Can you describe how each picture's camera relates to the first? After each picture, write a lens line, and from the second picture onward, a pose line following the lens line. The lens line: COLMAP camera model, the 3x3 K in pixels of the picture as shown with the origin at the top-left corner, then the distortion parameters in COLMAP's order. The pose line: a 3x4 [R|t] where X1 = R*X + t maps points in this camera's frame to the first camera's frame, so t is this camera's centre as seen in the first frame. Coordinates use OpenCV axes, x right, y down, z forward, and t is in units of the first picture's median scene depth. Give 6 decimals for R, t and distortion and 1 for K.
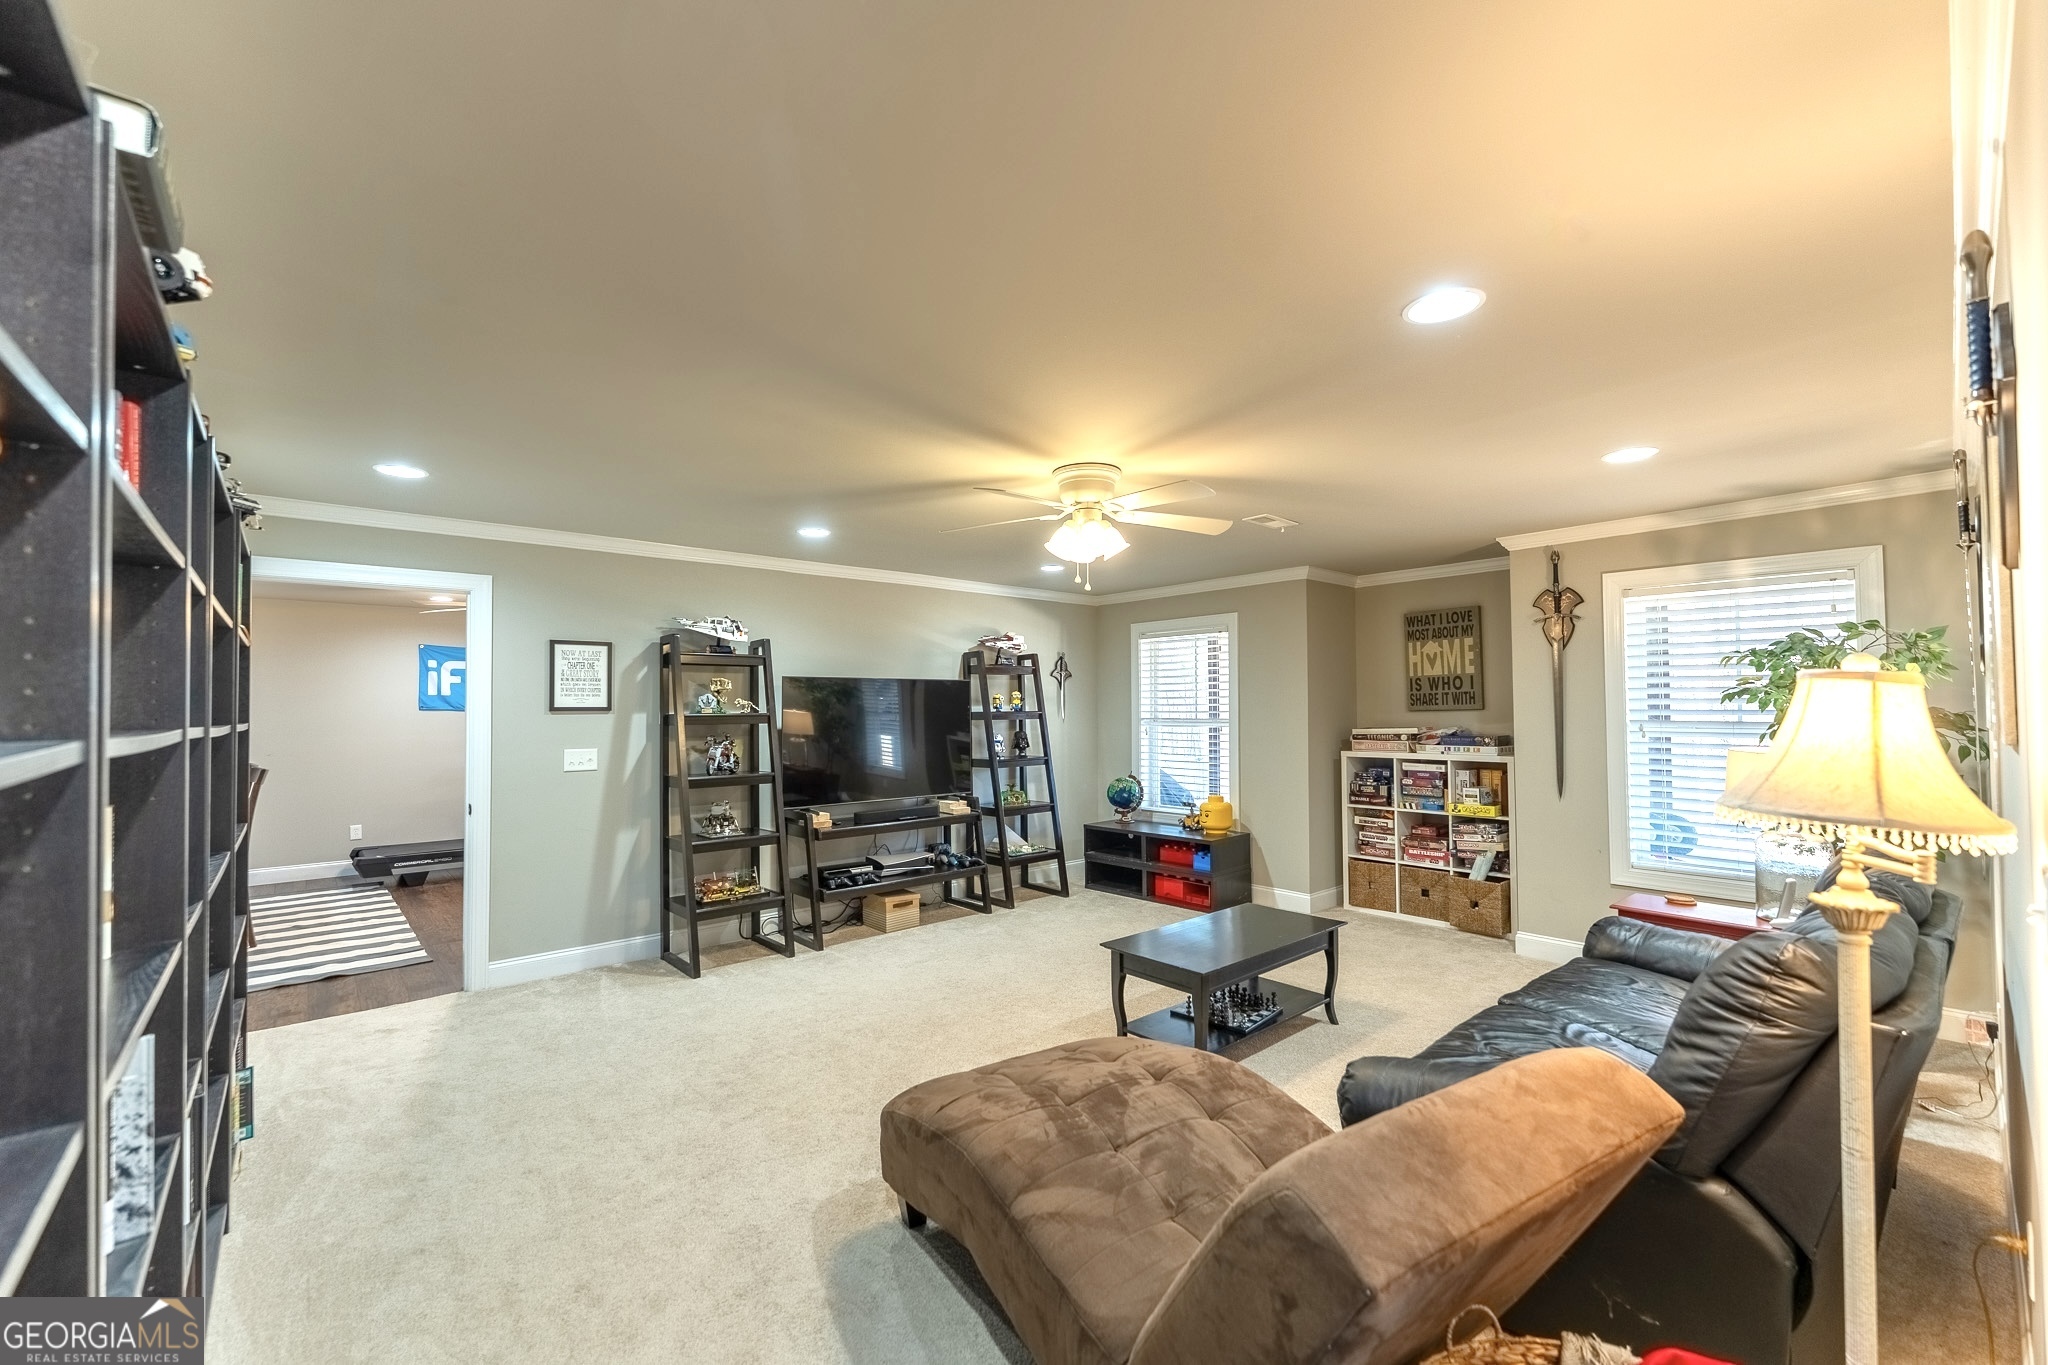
lens RADIAL K [[836.6, 0, 1020.9], [0, 836.6, 690.8], [0, 0, 1]] dist [-0.000953, -0.000045]
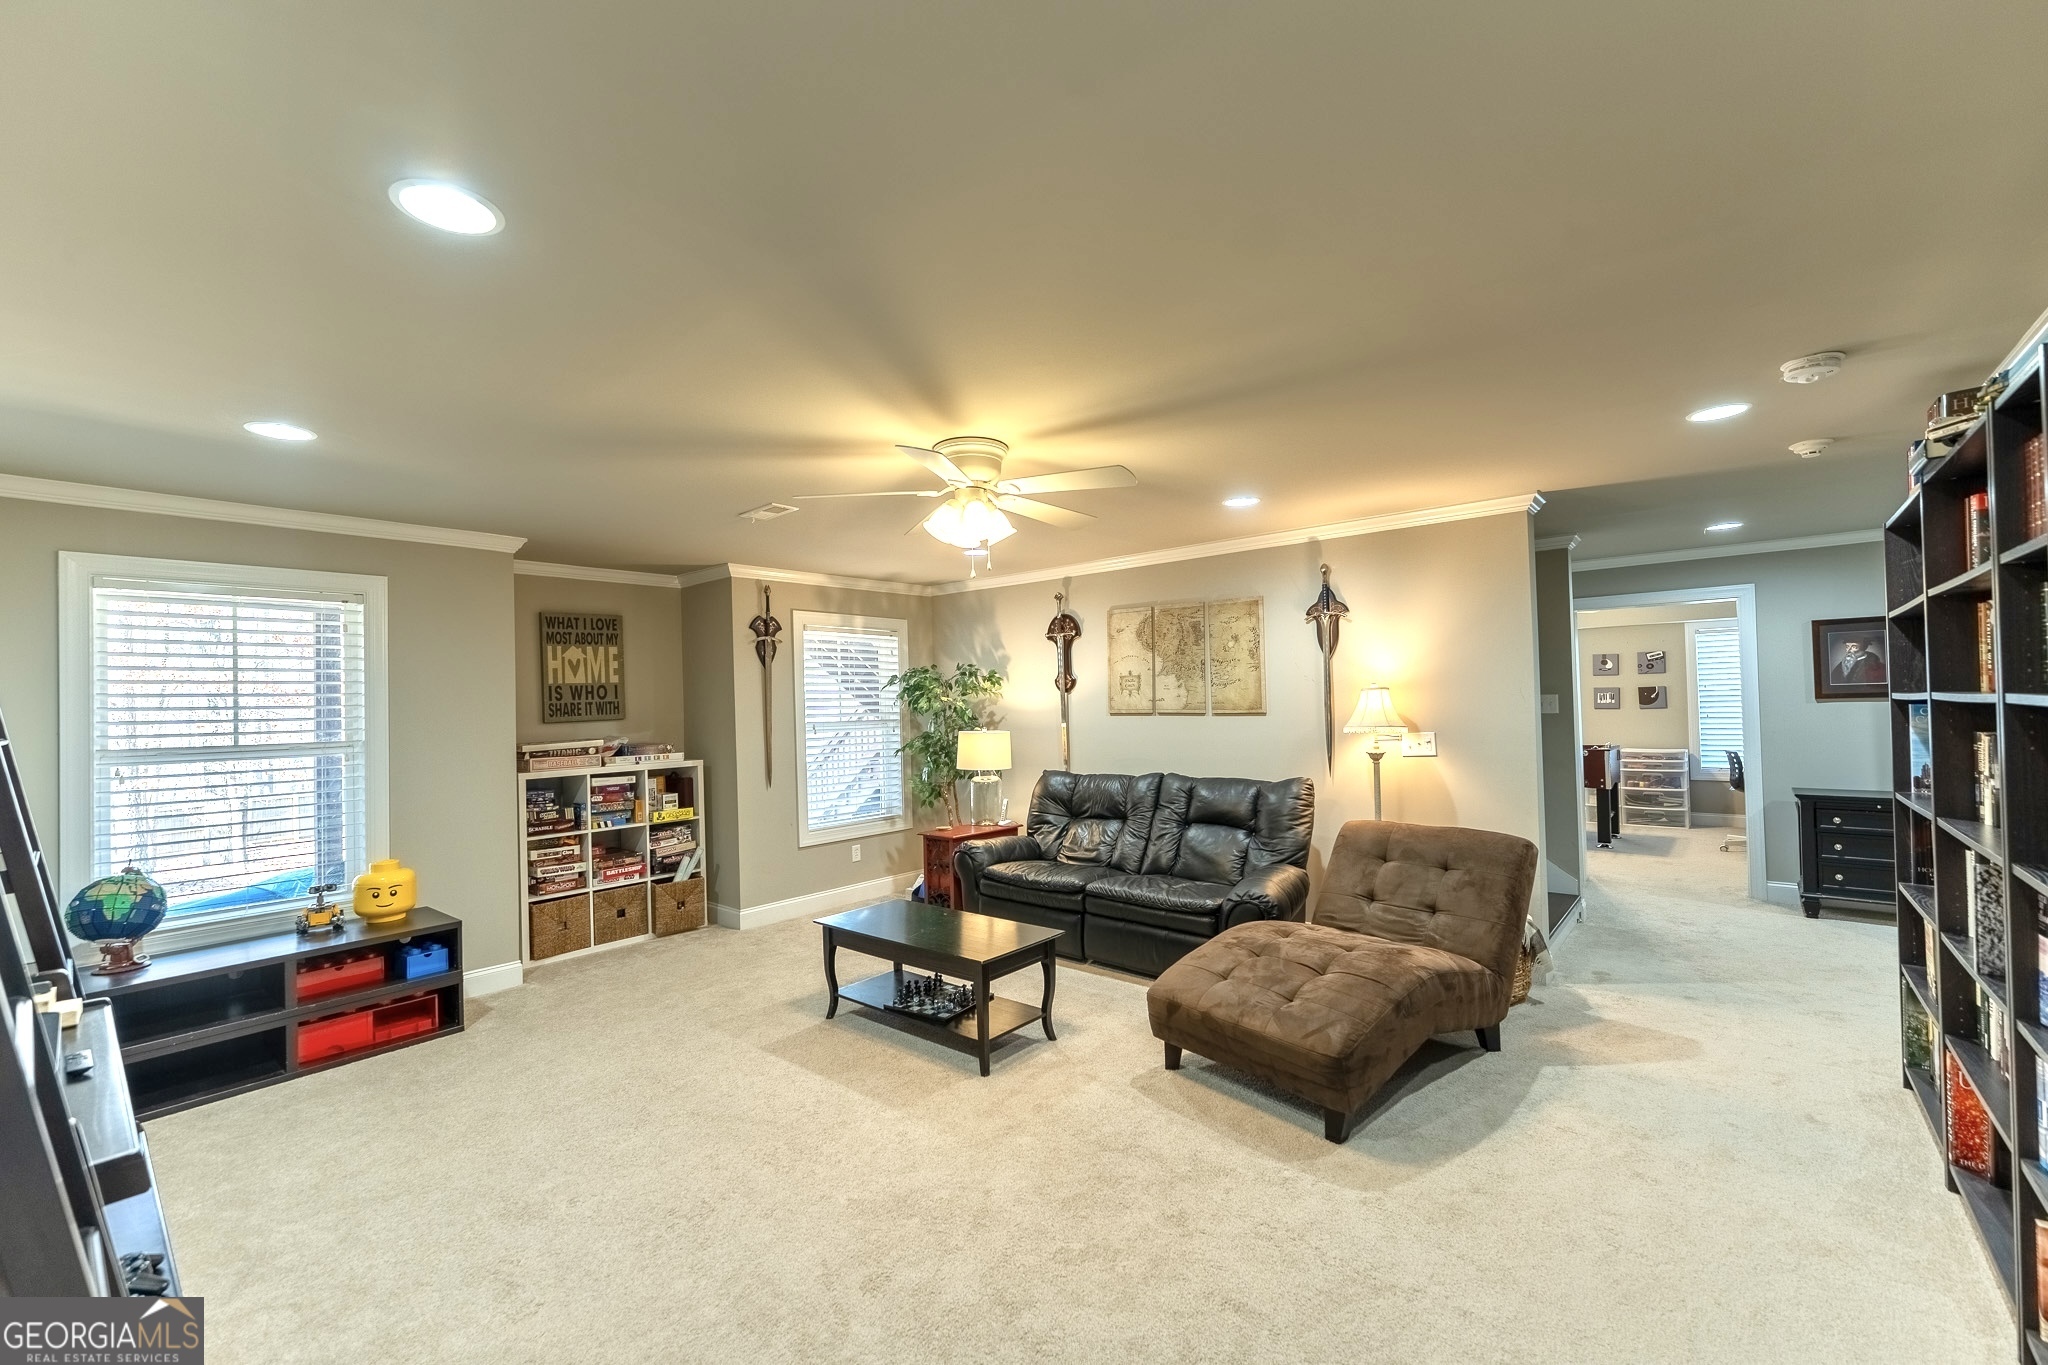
lens RADIAL K [[836.6, 0, 1020.9], [0, 836.6, 690.8], [0, 0, 1]] dist [-0.000953, -0.000045]
pose [[-0.147914, 0.025959, 0.988659, -0.516366], [0.006283, 0.999660, -0.025308, 0.016716], [-0.988980, 0.002469, -0.148027, 0.680261]]
